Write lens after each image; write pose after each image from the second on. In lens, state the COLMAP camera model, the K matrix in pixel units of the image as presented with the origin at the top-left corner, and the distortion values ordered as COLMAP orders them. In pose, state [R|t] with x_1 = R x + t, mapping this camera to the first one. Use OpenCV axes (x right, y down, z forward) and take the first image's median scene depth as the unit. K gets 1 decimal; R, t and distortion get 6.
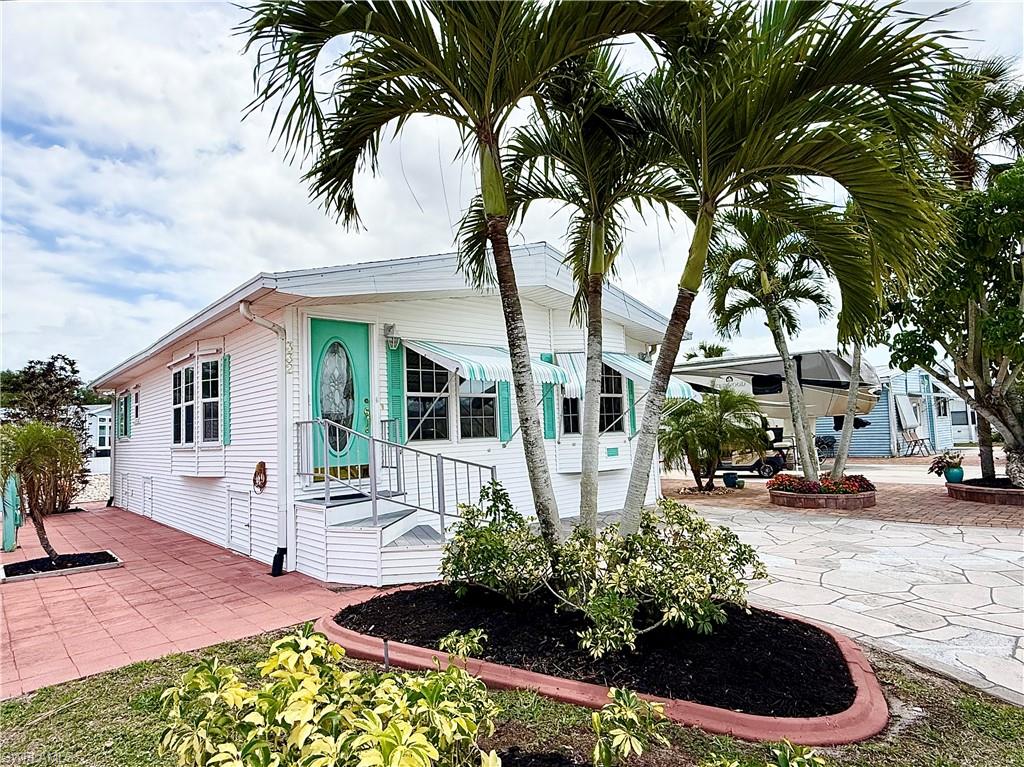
lens RADIAL K [[586.7, 0, 514.1], [0, 586.7, 387.7], [0, 0, 1]] dist [-0.018488, 0.000559]
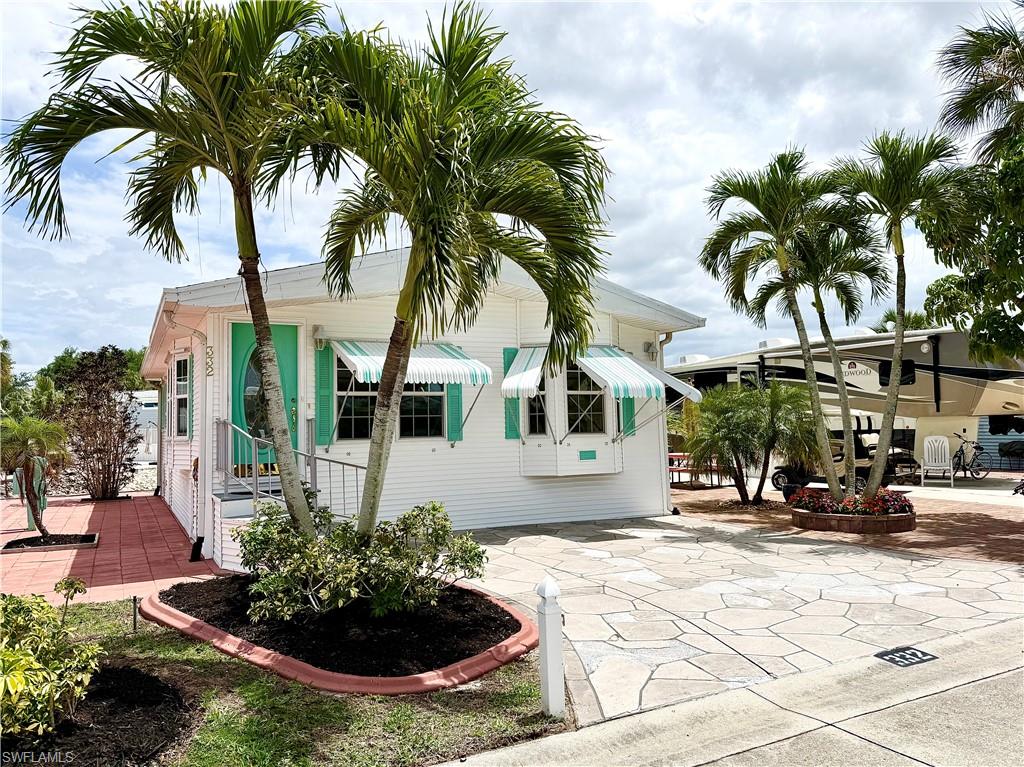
lens RADIAL K [[726.8, 0, 516.0], [0, 726.8, 383.0], [0, 0, 1]] dist [-0.003098, -0.004509]
pose [[0.971157, 0.002628, -0.238427, 0.394409], [0.002385, 0.999782, 0.020732, -0.030510], [0.238430, -0.020703, 0.970939, -0.137889]]
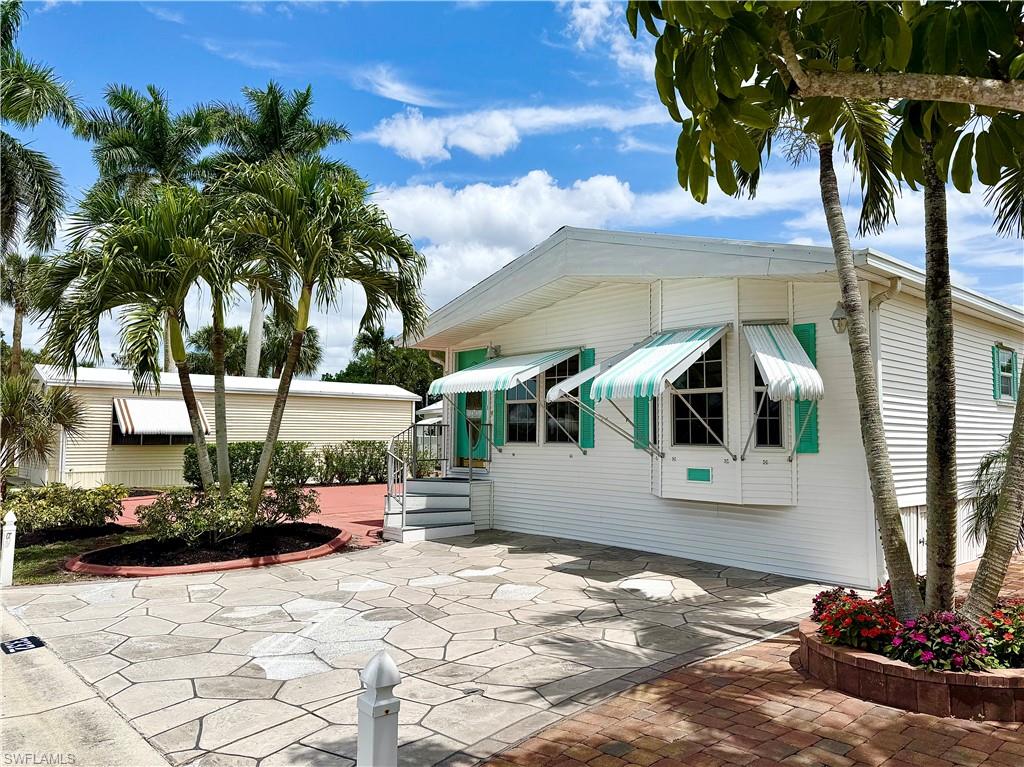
lens RADIAL K [[726.8, 0, 516.0], [0, 726.8, 383.0], [0, 0, 1]] dist [-0.003098, -0.004509]
pose [[0.011499, -0.035134, -0.999316, 1.204228], [0.067522, 0.997129, -0.034280, 0.023206], [0.997652, -0.067081, 0.013838, 0.947803]]
